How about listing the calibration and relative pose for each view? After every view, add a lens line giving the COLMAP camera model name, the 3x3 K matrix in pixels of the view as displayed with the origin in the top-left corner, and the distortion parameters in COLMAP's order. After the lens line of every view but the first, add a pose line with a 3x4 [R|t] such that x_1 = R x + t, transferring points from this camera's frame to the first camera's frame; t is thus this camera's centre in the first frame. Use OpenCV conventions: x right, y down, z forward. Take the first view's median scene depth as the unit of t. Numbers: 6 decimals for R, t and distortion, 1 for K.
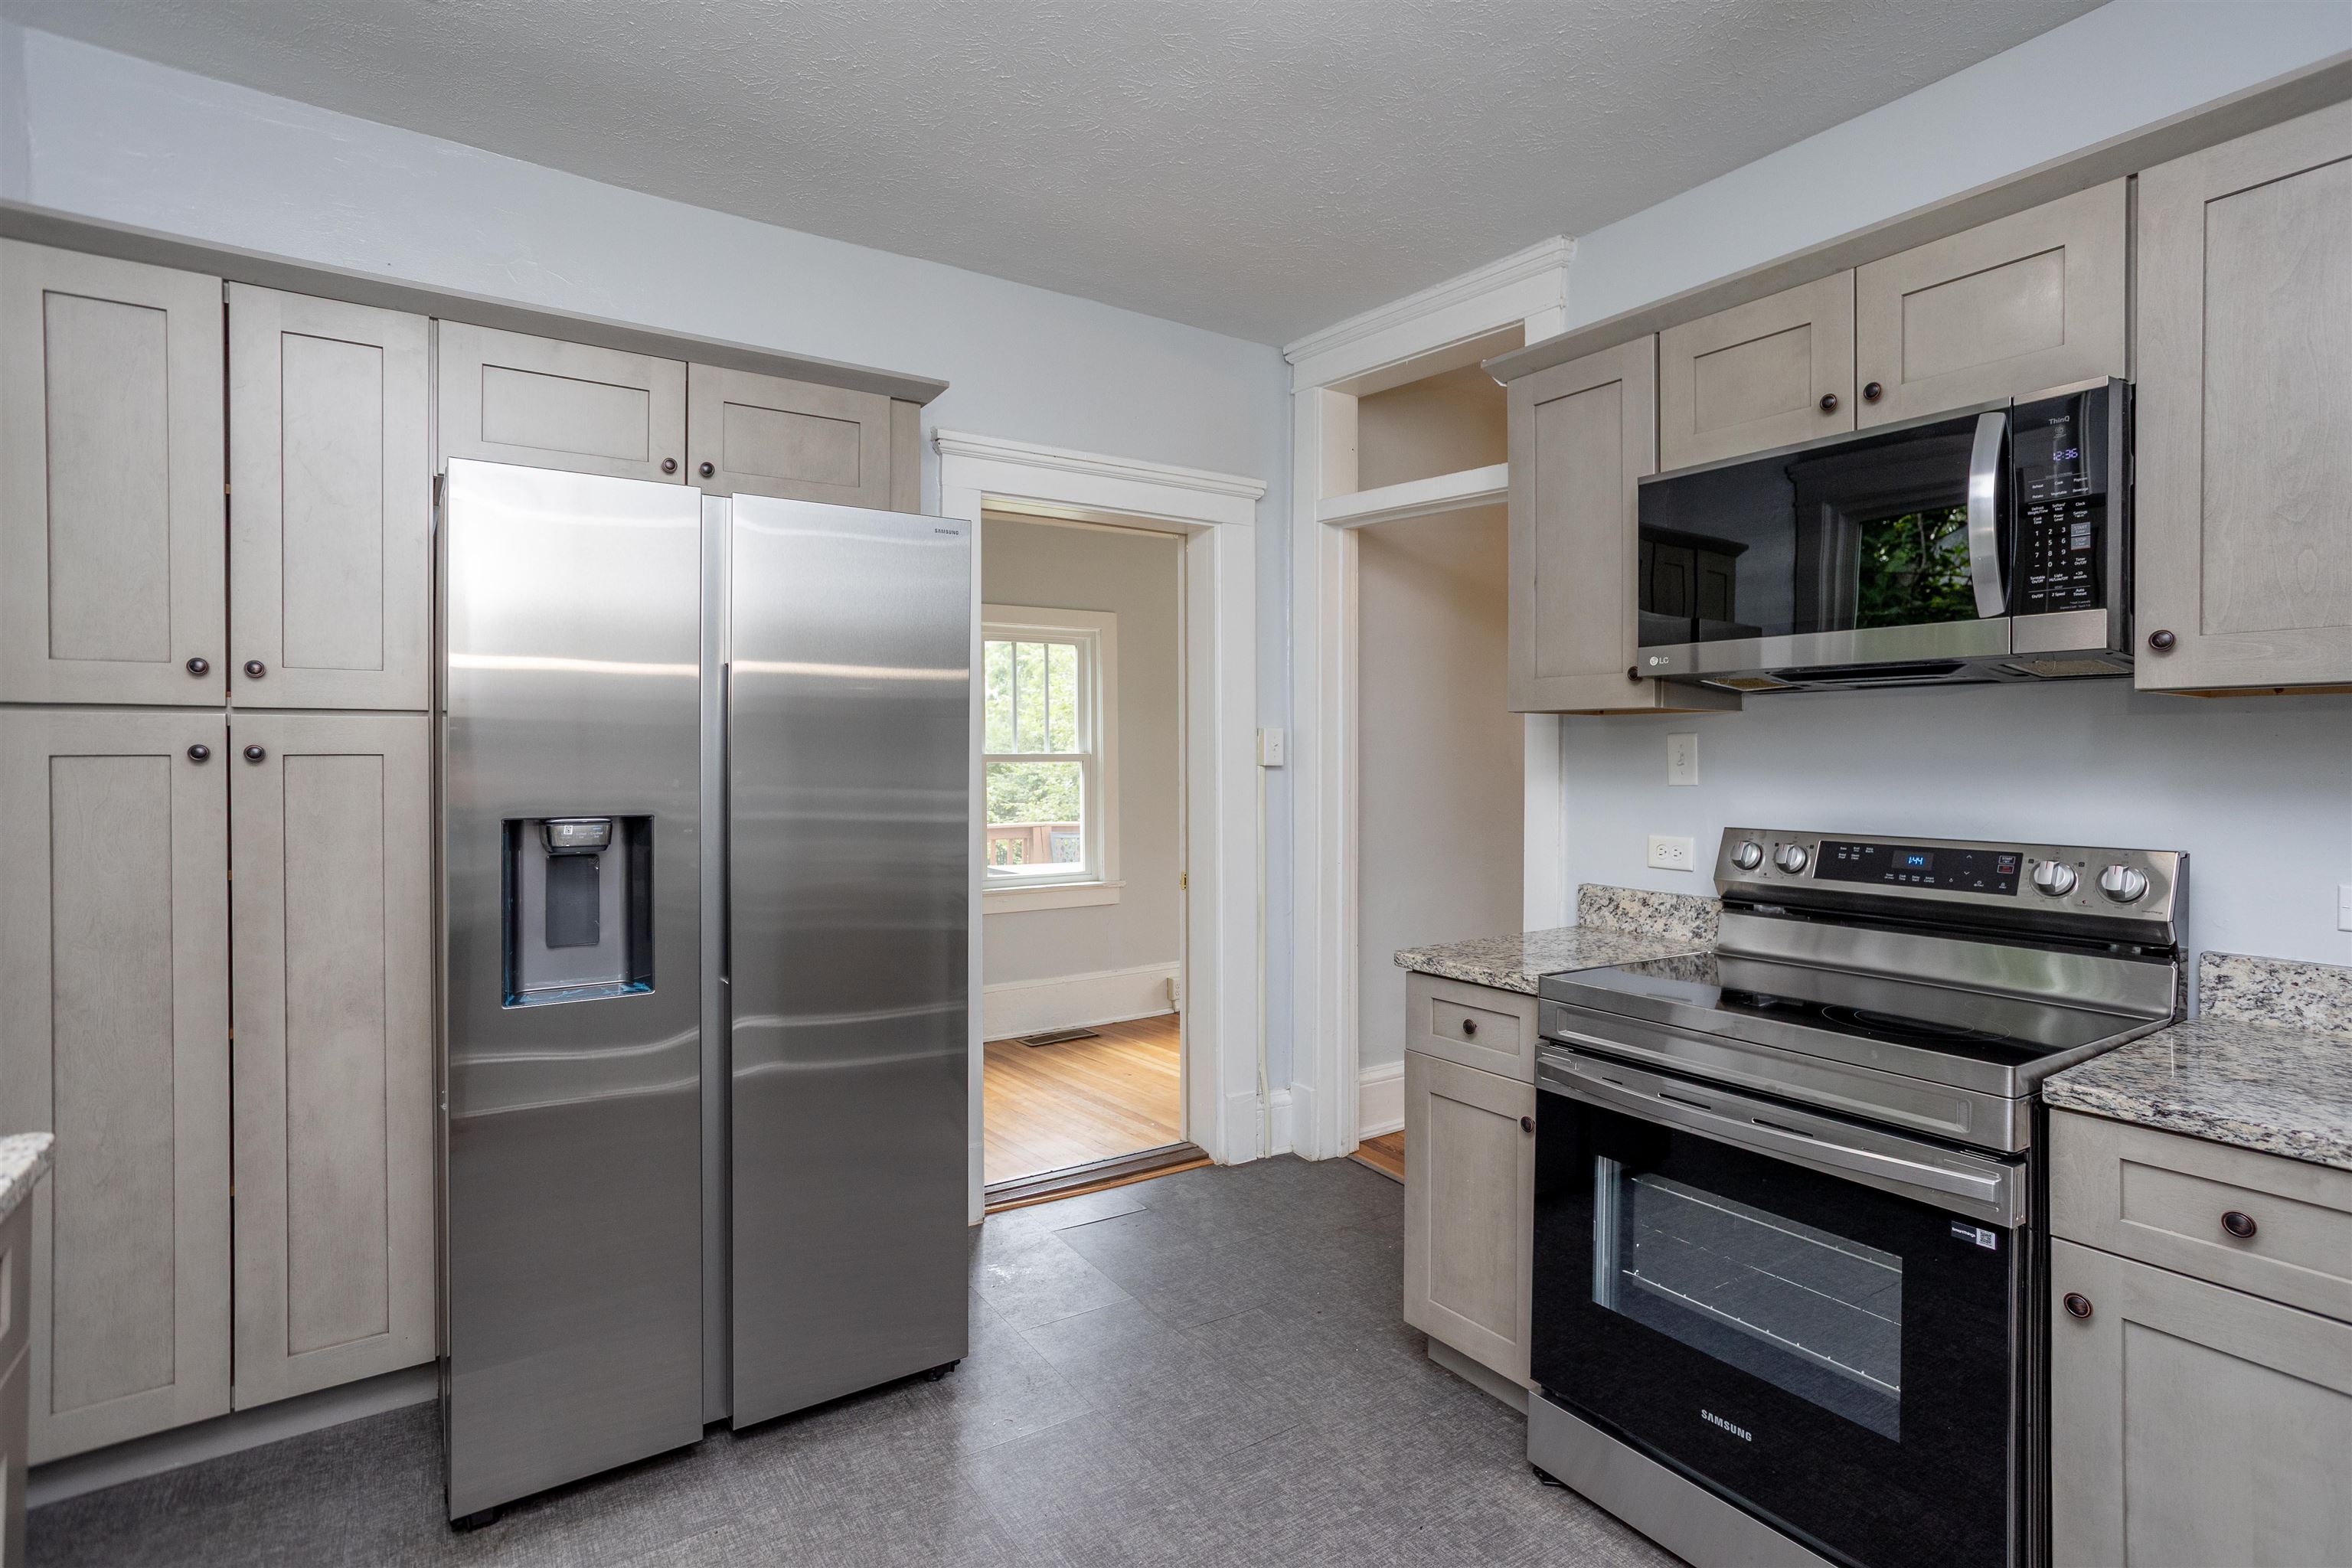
lens RADIAL K [[1166.1, 0, 1166.6], [0, 1166.1, 765.0], [0, 0, 1]] dist [-0.004694, 0.002757]
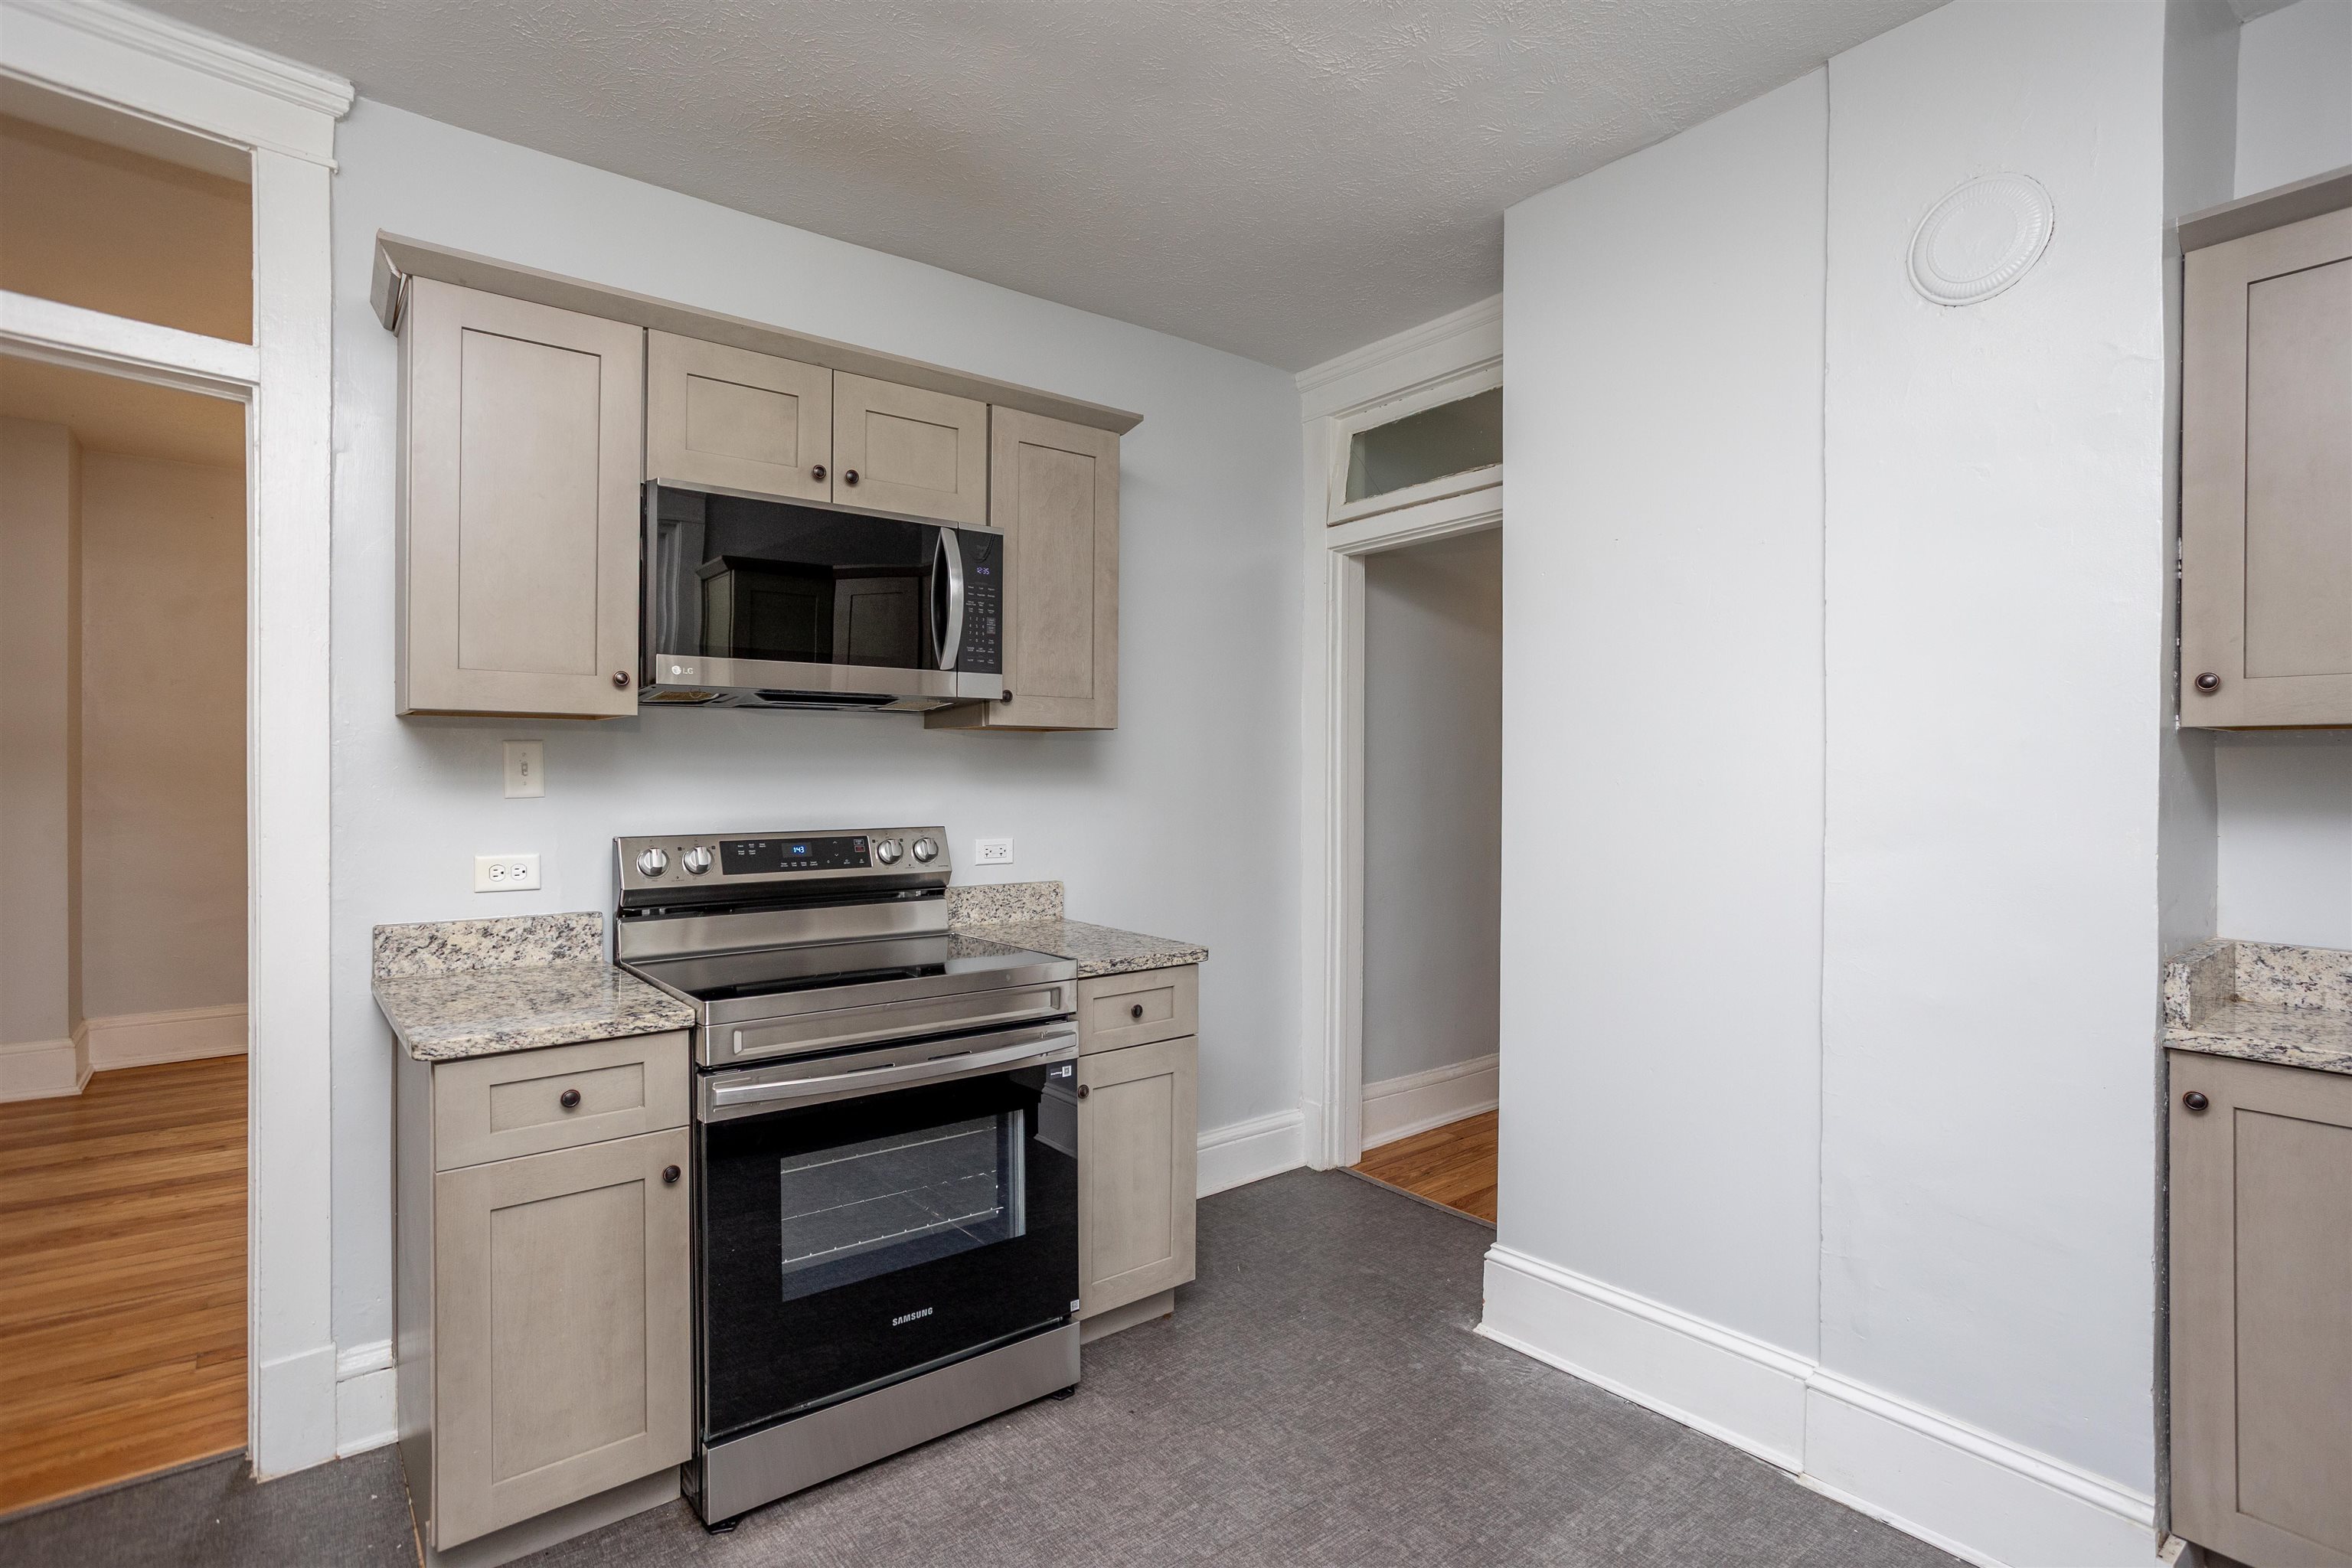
lens RADIAL K [[1166.1, 0, 1186.5], [0, 1166.1, 783.4], [0, 0, 1]] dist [-0.004694, 0.002757]
pose [[-0.085832, -0.016541, 0.996172, -0.615466], [0.005052, 0.999842, 0.017037, -0.007844], [-0.996297, 0.006495, -0.085735, 0.670720]]
